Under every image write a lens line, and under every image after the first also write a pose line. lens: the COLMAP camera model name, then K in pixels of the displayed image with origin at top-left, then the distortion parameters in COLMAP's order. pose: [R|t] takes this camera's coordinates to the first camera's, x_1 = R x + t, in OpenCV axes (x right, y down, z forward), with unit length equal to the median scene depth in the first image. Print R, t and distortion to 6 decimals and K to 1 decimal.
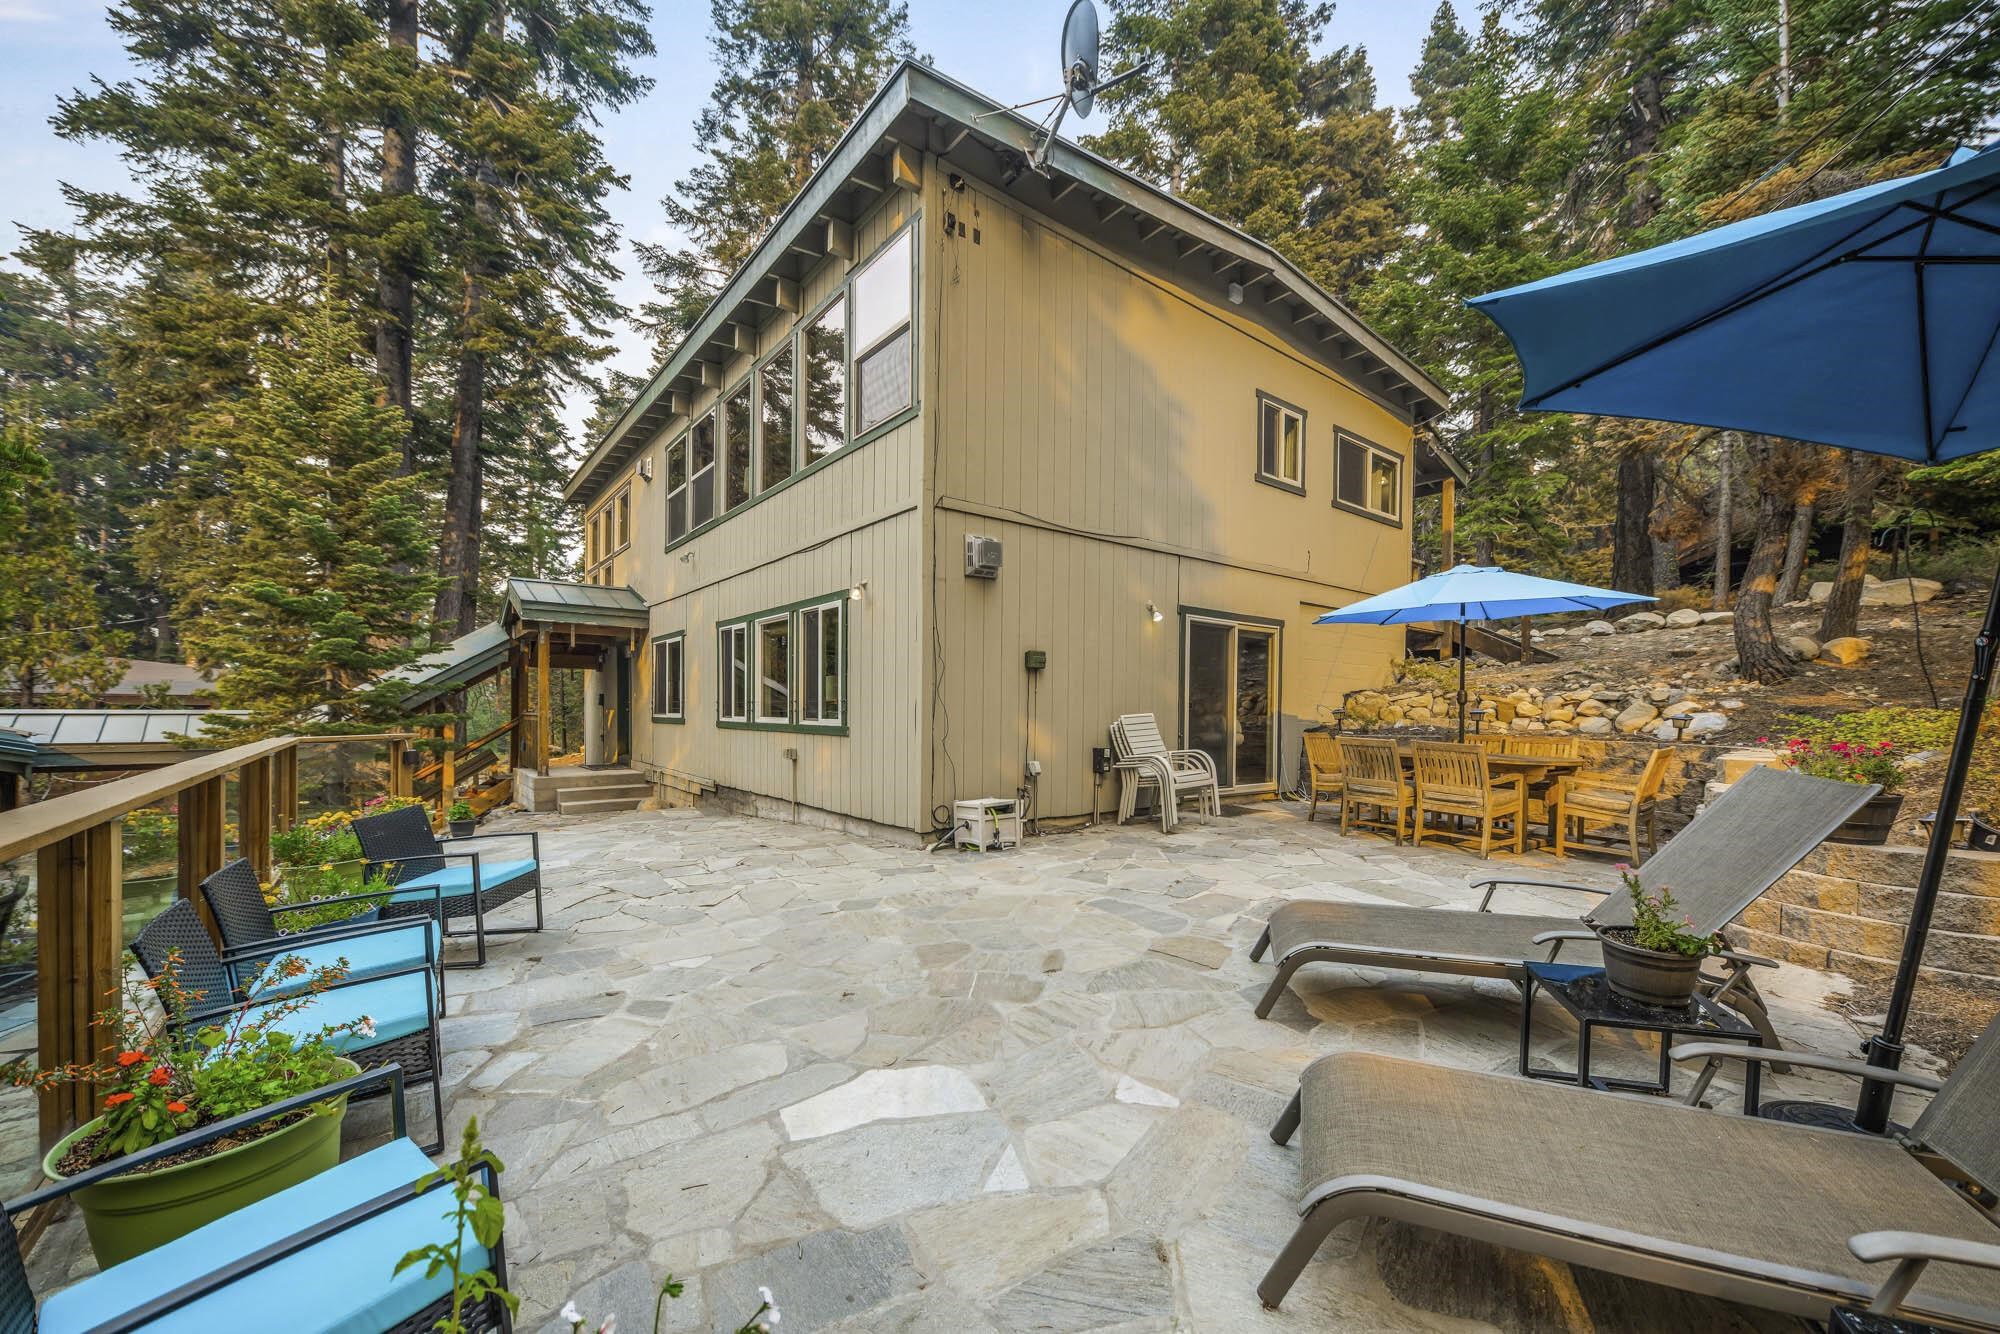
lens RADIAL K [[755.7, 0, 998.4], [0, 755.7, 719.7], [0, 0, 1]] dist [0.001556, -0.003059]
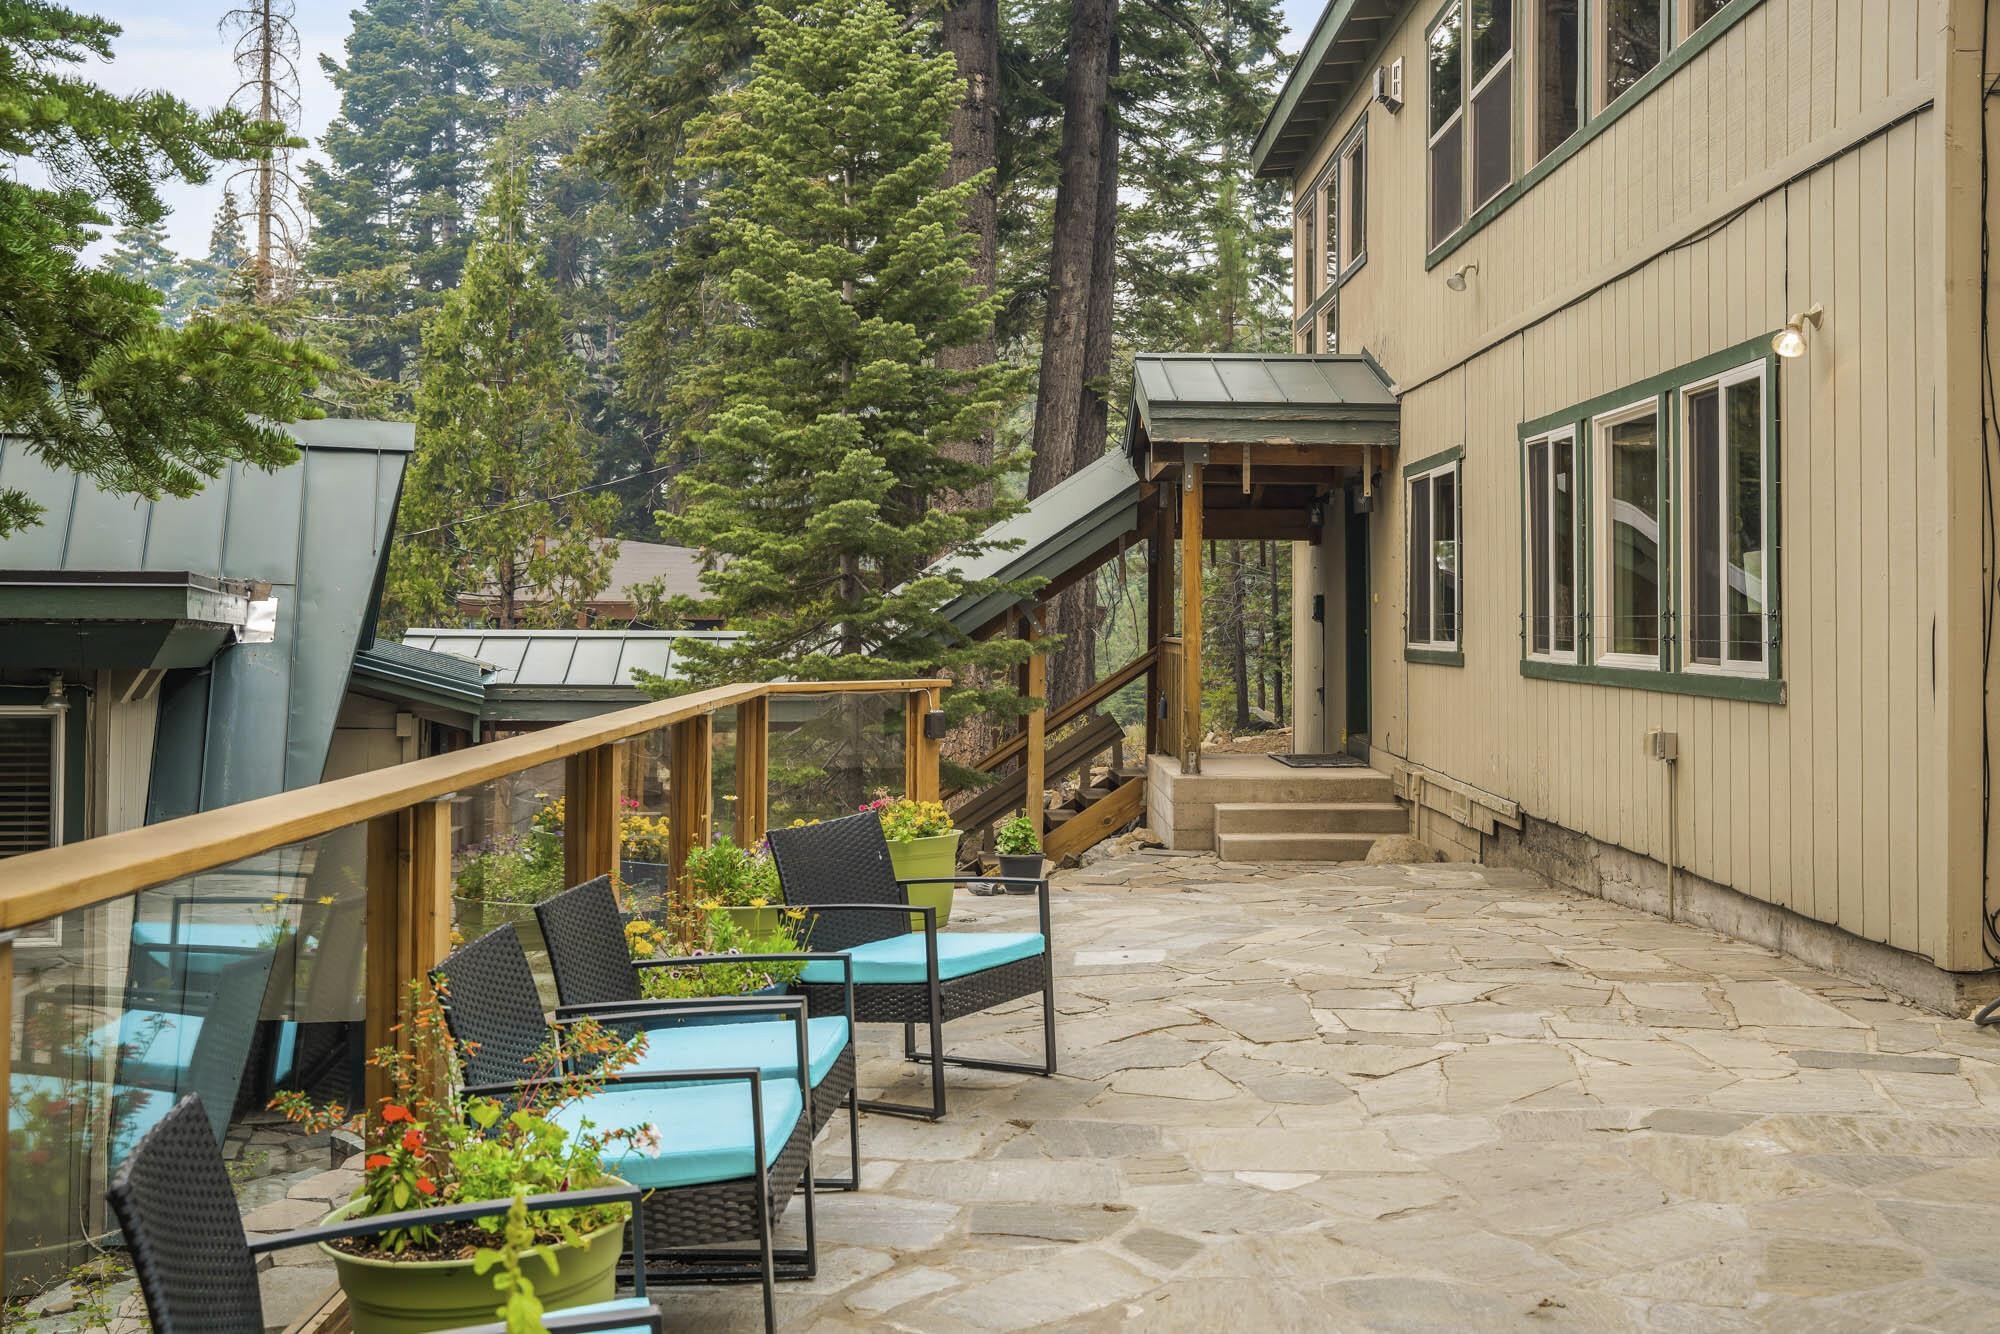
lens RADIAL K [[1957.7, 0, 999.2], [0, 1957.7, 574.7], [0, 0, 1]] dist [-0.065109, 0.010270]
pose [[0.781307, -0.015768, -0.623948, 0.100849], [-0.009348, 0.999273, -0.036959, -0.004407], [0.624078, 0.034709, 0.780591, -0.030602]]
